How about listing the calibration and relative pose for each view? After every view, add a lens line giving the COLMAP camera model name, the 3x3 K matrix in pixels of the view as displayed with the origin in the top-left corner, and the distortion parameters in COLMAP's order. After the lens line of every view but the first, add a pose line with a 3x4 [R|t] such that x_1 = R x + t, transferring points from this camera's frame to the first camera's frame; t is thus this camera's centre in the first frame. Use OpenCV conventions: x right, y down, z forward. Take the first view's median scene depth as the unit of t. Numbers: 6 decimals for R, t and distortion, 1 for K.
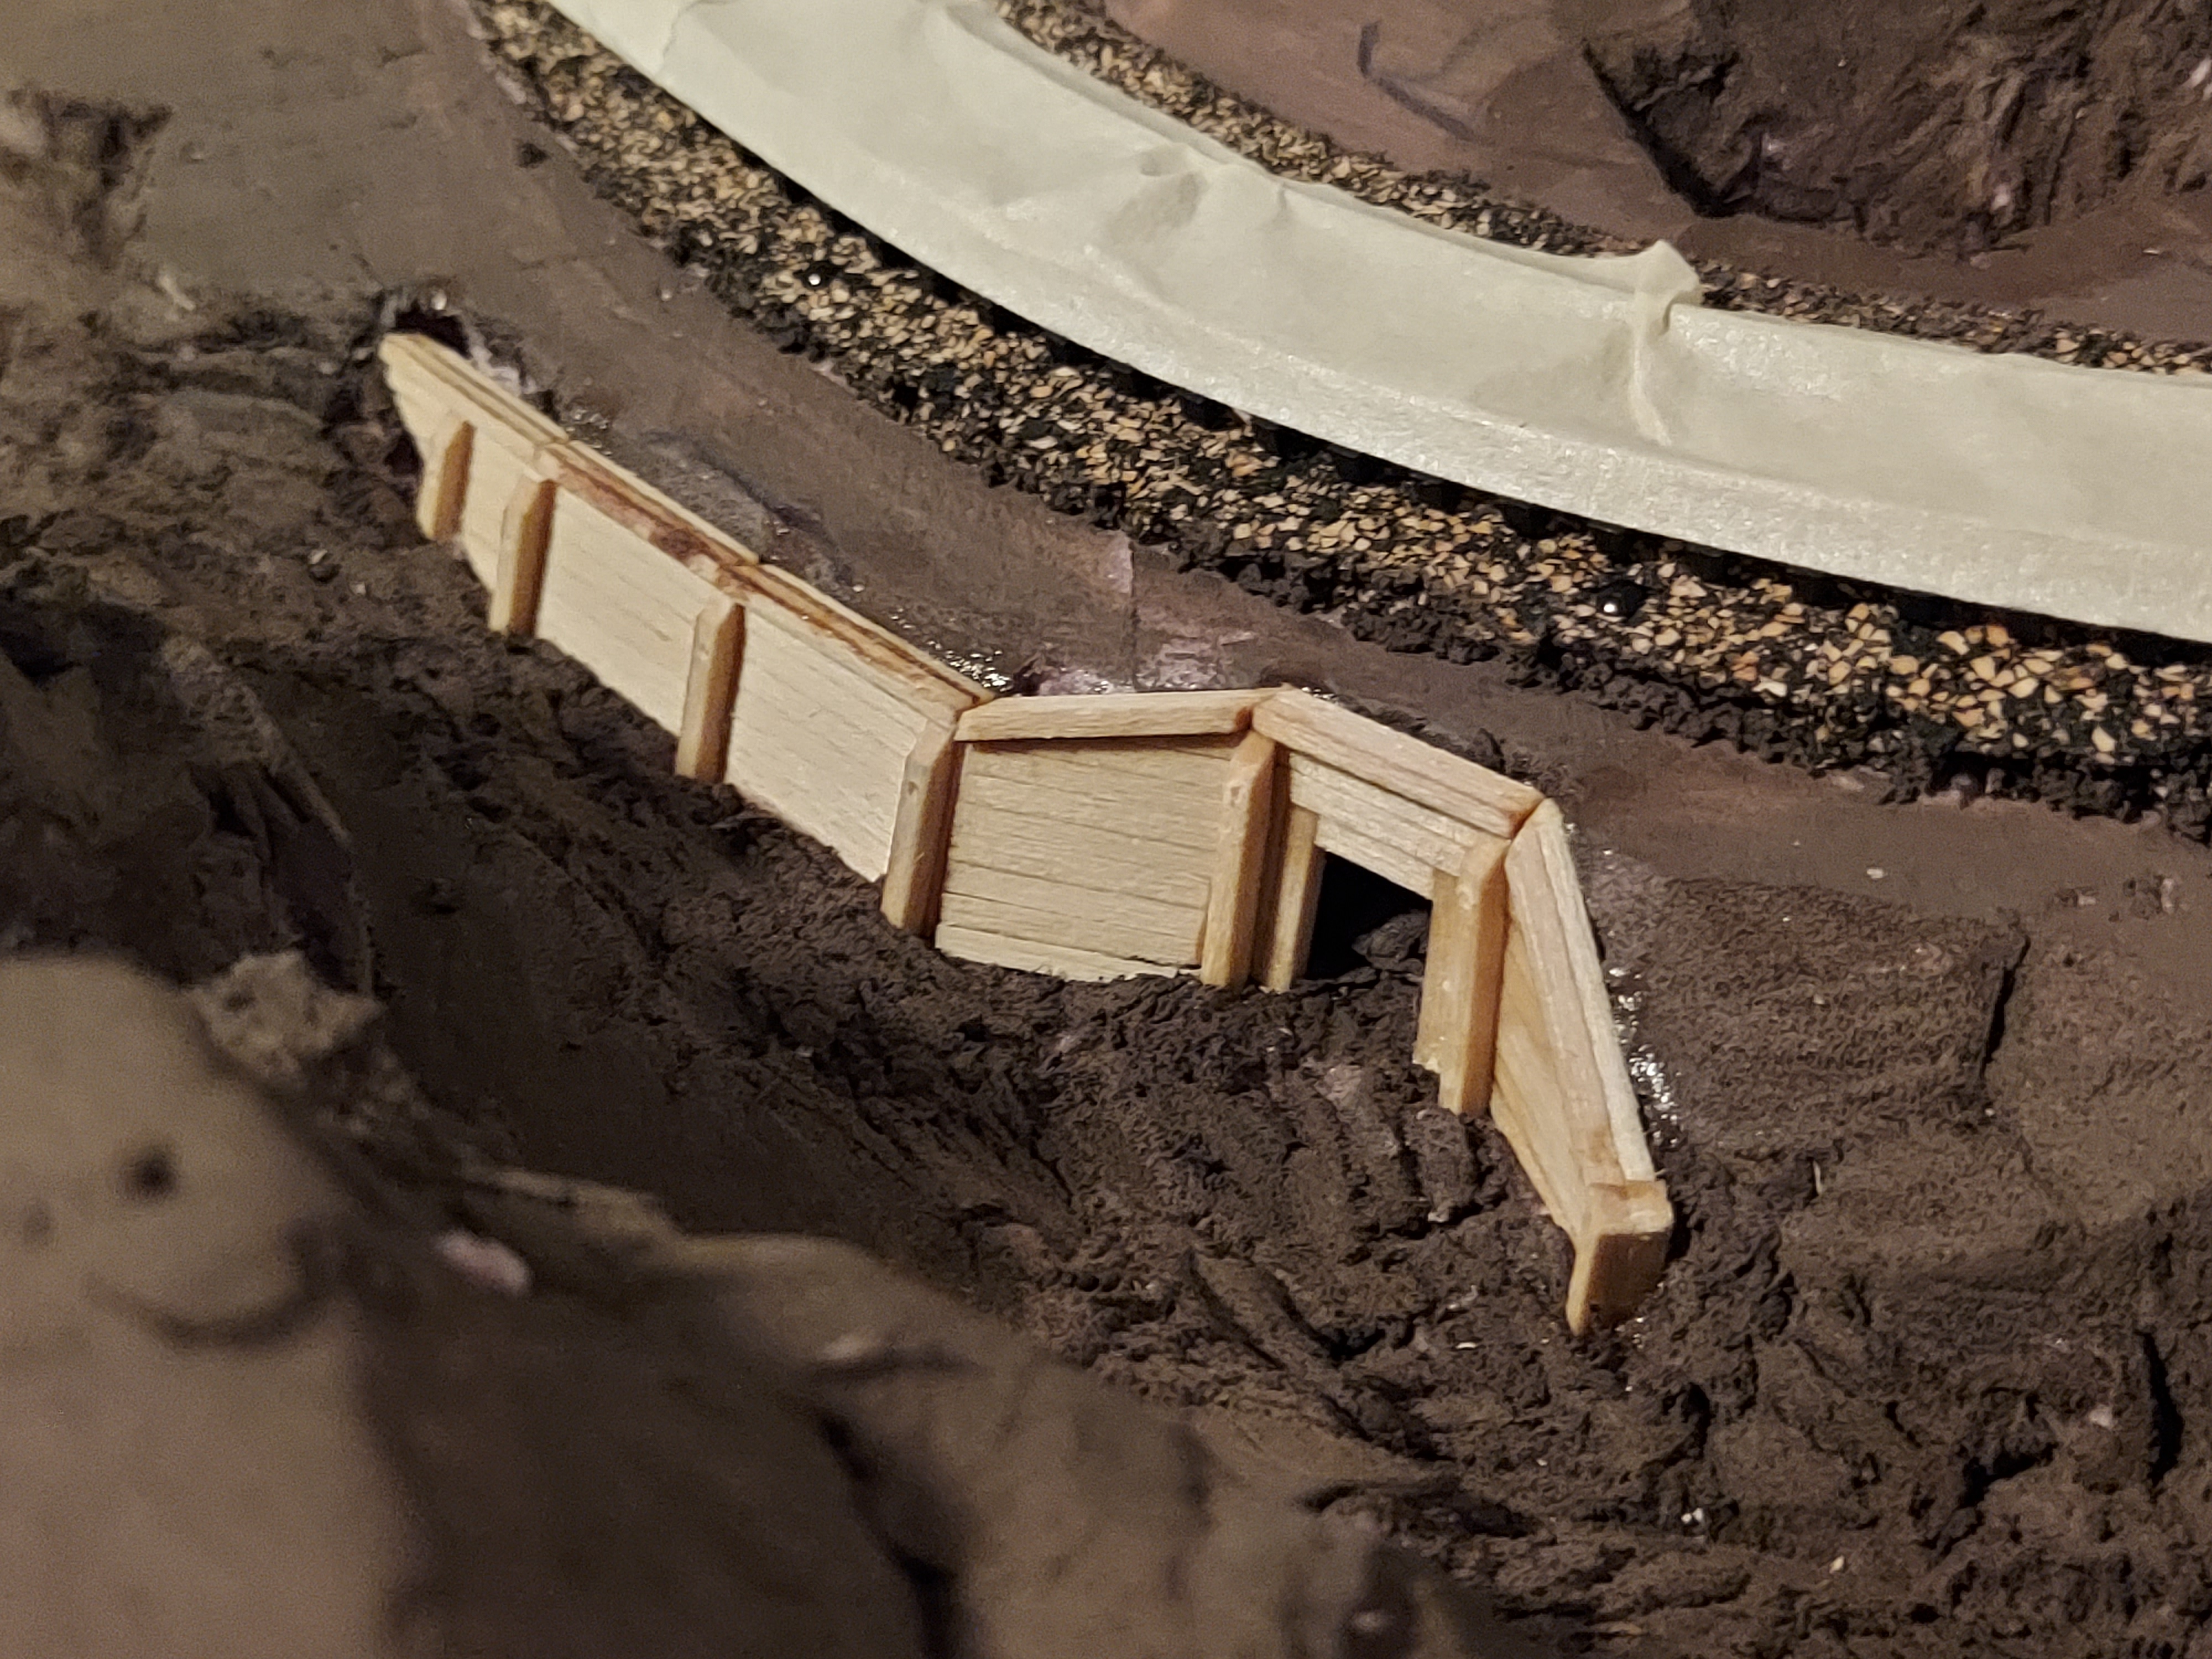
lens RADIAL K [[3763.5, 0, 1070.4], [0, 3763.5, 826.0], [0, 0, 1]] dist [0.179974, -1.571534]
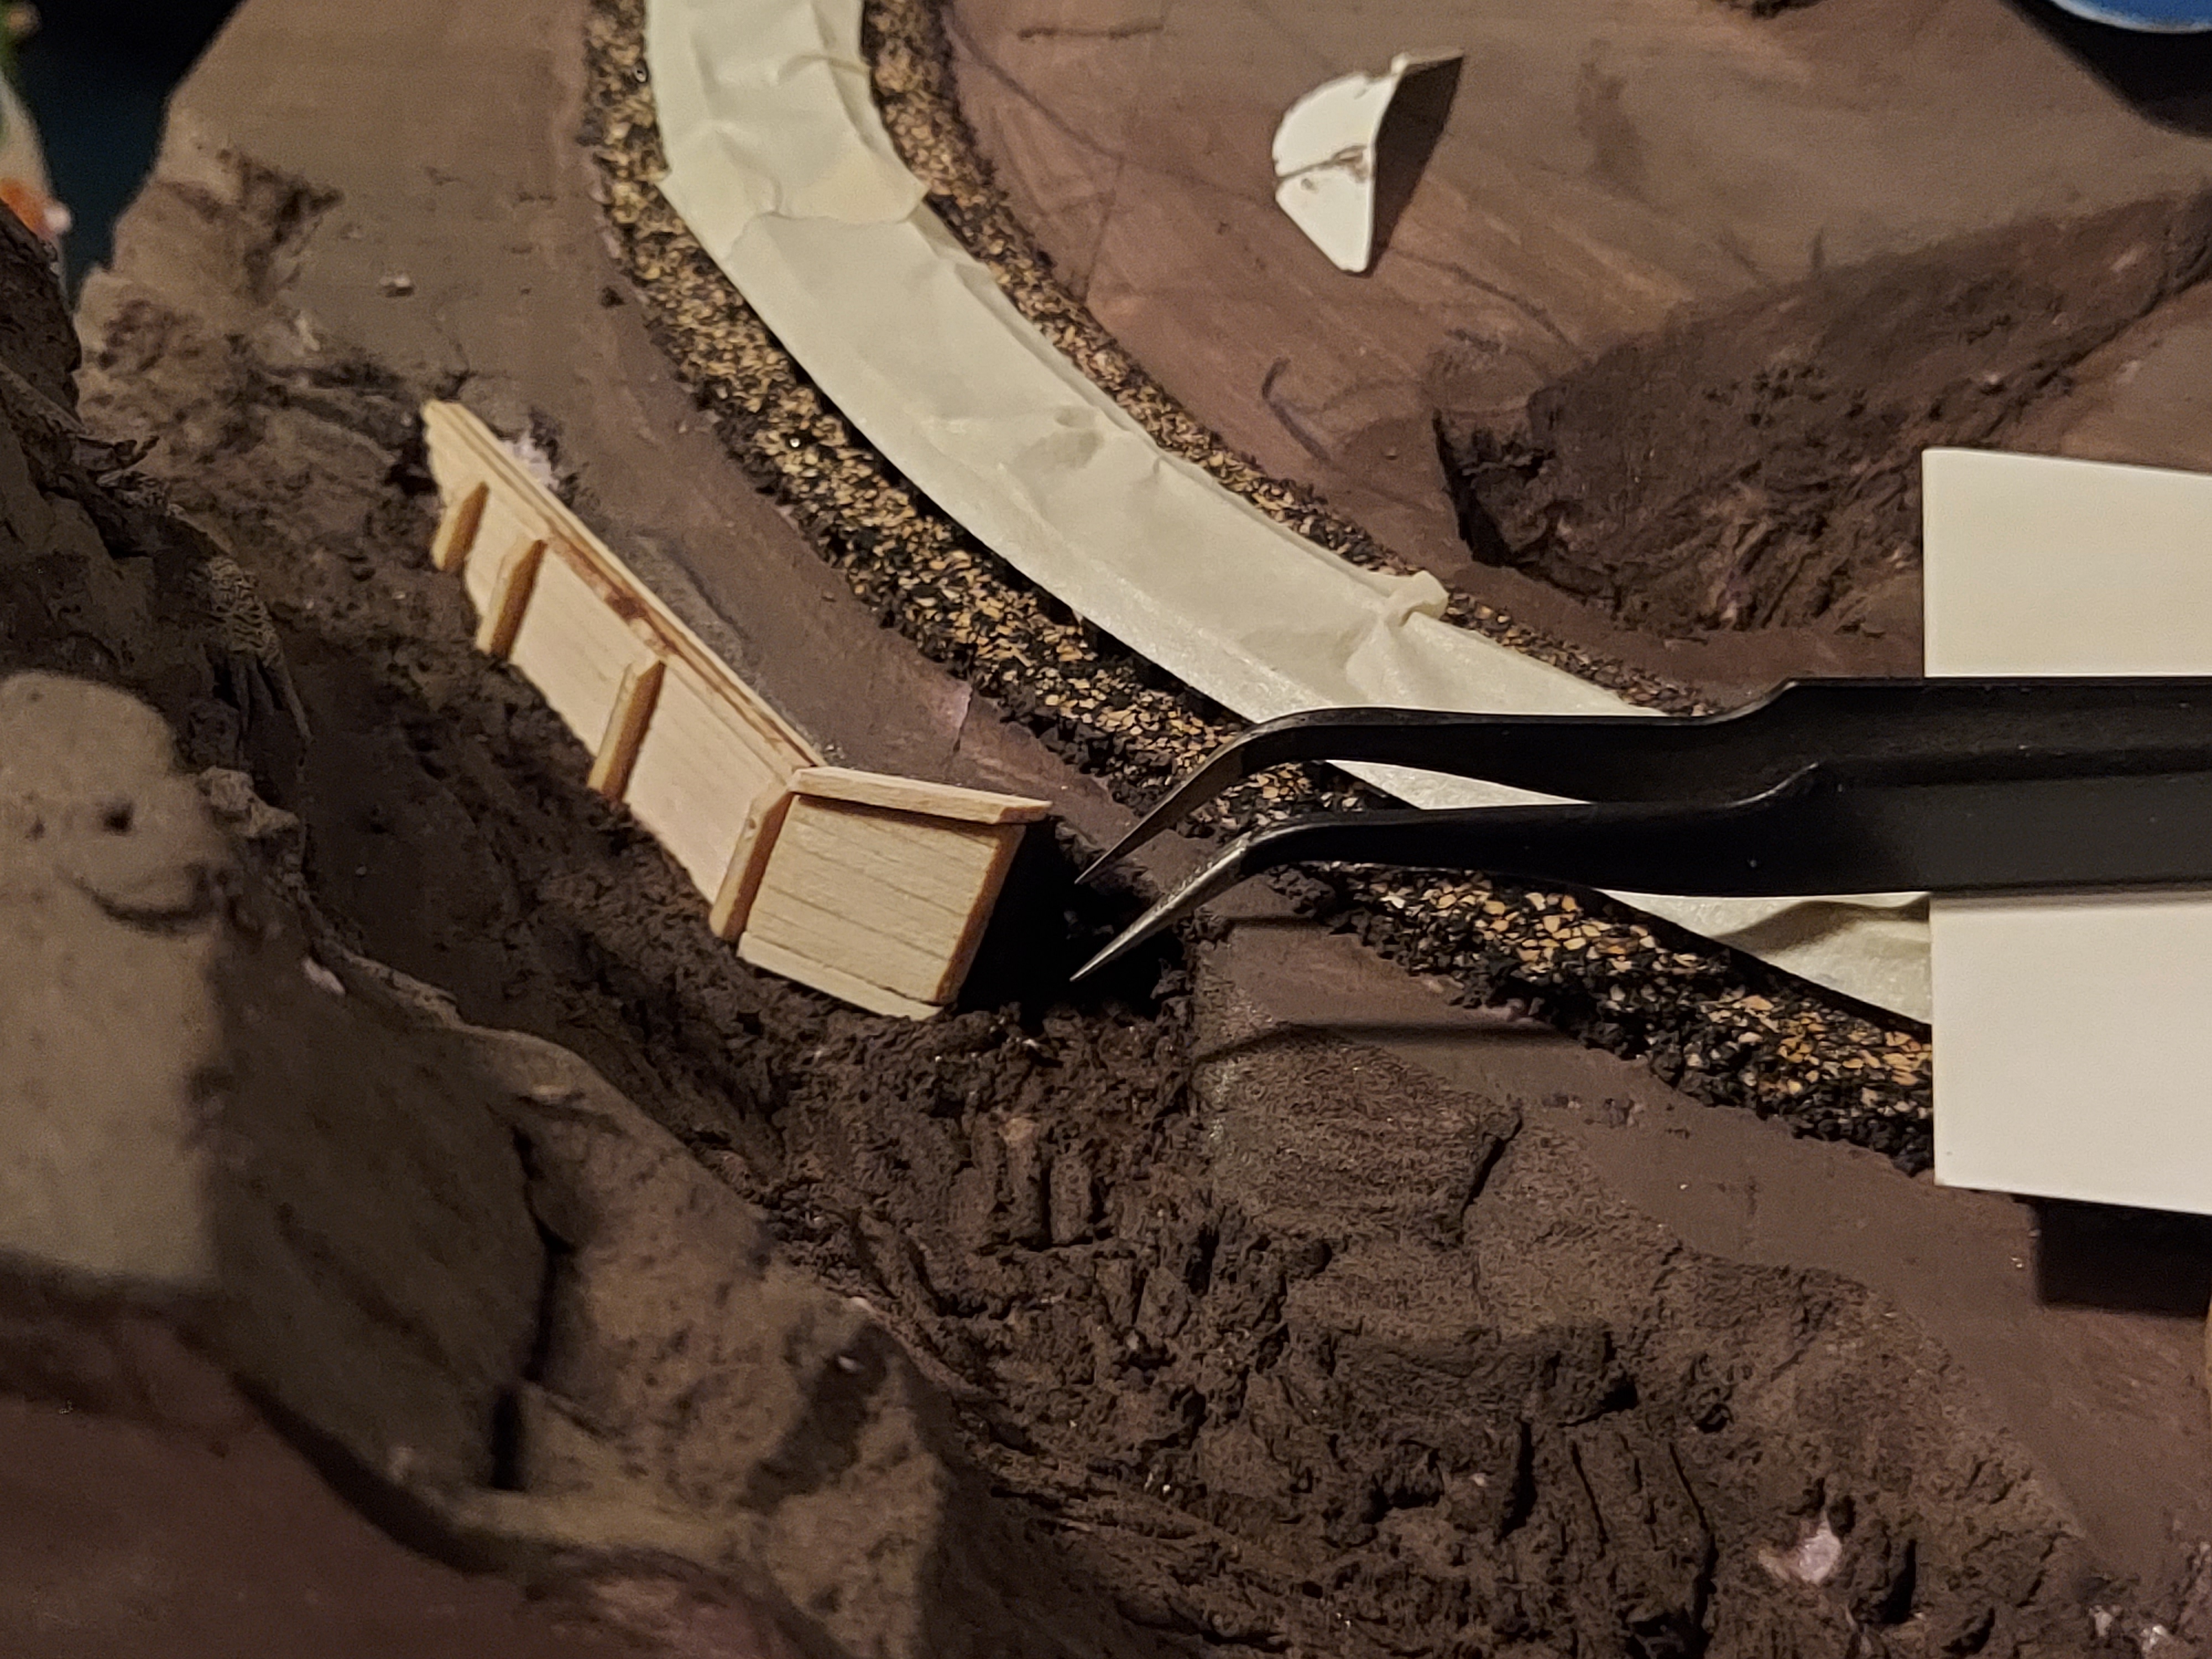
lens RADIAL K [[3763.5, 0, 1070.4], [0, 3763.5, 826.0], [0, 0, 1]] dist [0.179974, -1.571534]
pose [[0.969241, 0.245317, -0.019777, 0.086459], [-0.246113, 0.966031, -0.078821, 0.062516], [-0.000231, 0.081264, 0.996693, -0.277420]]
